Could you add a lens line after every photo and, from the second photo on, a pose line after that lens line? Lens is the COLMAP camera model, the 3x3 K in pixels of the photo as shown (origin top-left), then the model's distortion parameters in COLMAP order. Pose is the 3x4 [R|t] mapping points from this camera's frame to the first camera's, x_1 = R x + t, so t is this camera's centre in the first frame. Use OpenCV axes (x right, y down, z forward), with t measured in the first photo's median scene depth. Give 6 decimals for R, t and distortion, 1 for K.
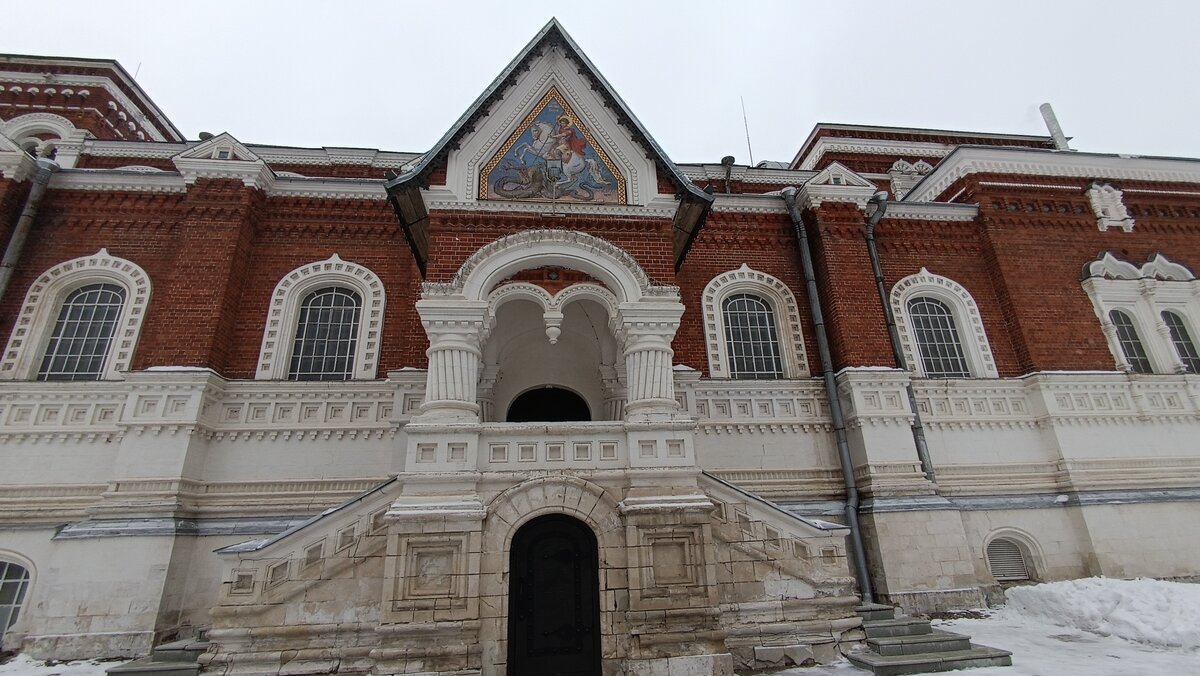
lens RADIAL K [[549.2, 0, 600.8], [0, 549.2, 335.5], [0, 0, 1]] dist [-0.004195, -0.000633]
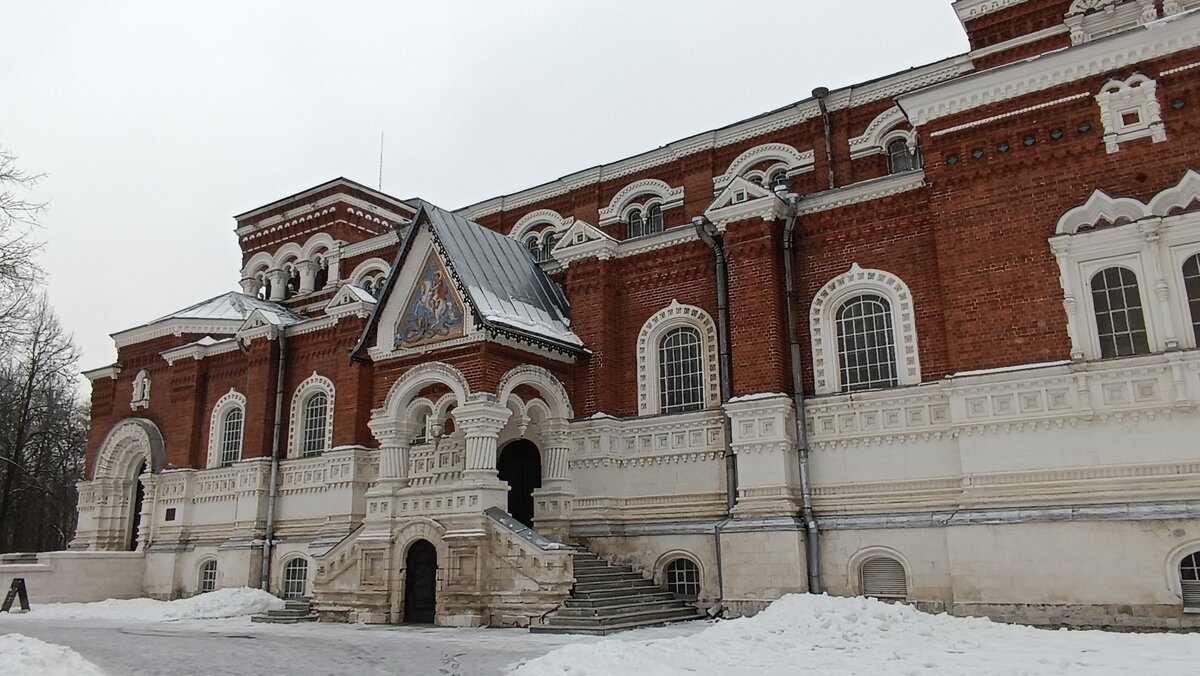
lens RADIAL K [[886.6, 0, 601.3], [0, 886.6, 336.4], [0, 0, 1]] dist [0.005898, 0.004420]
pose [[0.753887, -0.136852, -0.642593, 1.406698], [0.225981, 0.972402, 0.058029, -0.218505], [0.616917, -0.188961, 0.764007, -0.449069]]
